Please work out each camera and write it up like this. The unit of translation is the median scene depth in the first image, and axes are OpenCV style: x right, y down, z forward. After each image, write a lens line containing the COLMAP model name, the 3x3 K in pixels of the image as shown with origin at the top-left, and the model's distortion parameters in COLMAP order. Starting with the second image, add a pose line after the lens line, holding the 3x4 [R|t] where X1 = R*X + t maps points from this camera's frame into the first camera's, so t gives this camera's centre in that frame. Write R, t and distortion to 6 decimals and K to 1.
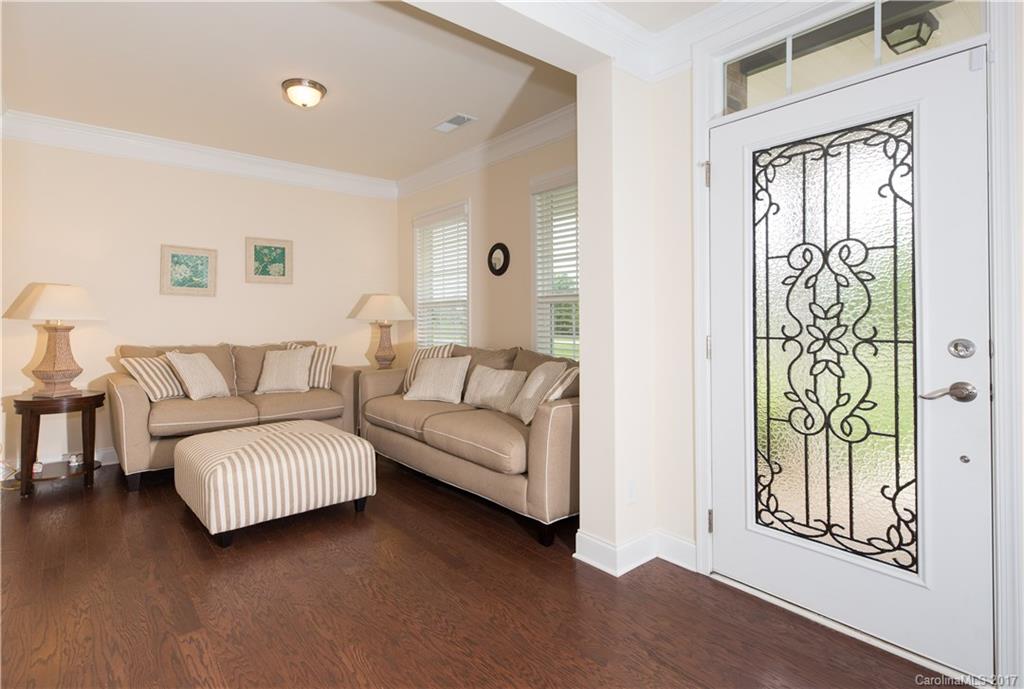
lens RADIAL K [[515.6, 0, 512.5], [0, 515.6, 313.6], [0, 0, 1]] dist [-0.000649, -0.000155]
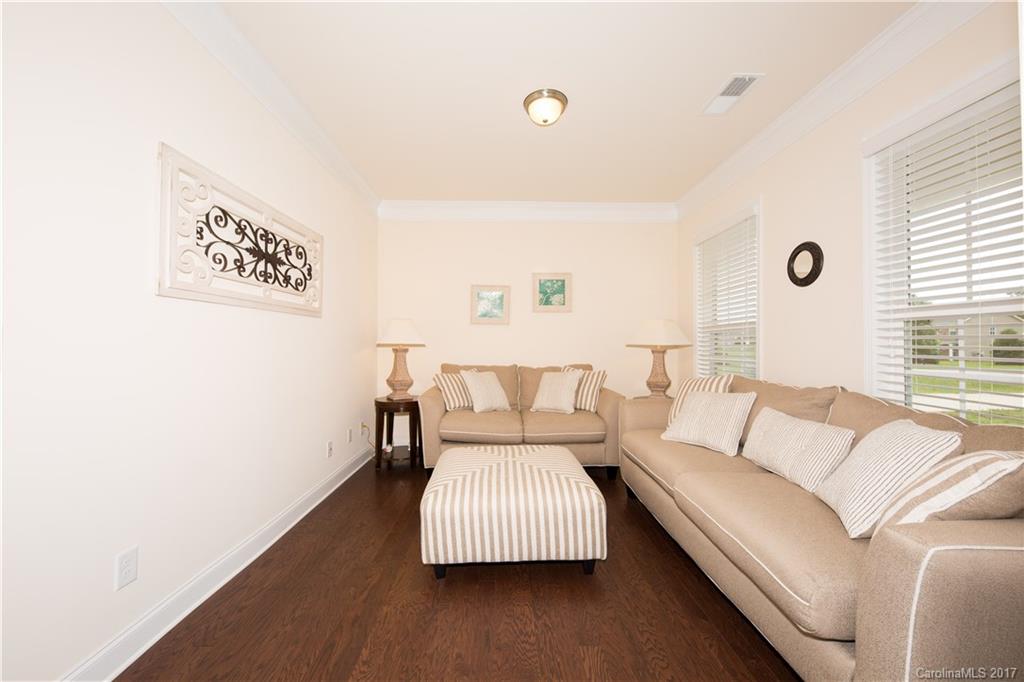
lens RADIAL K [[389.1, 0, 512.0], [0, 389.1, 341.0], [0, 0, 1]] dist [0.009999, -0.000376]
pose [[0.767116, -0.001073, -0.641507, 0.013222], [0.002845, 0.999994, 0.001730, 0.003667], [0.641502, -0.003152, 0.767115, 0.335173]]
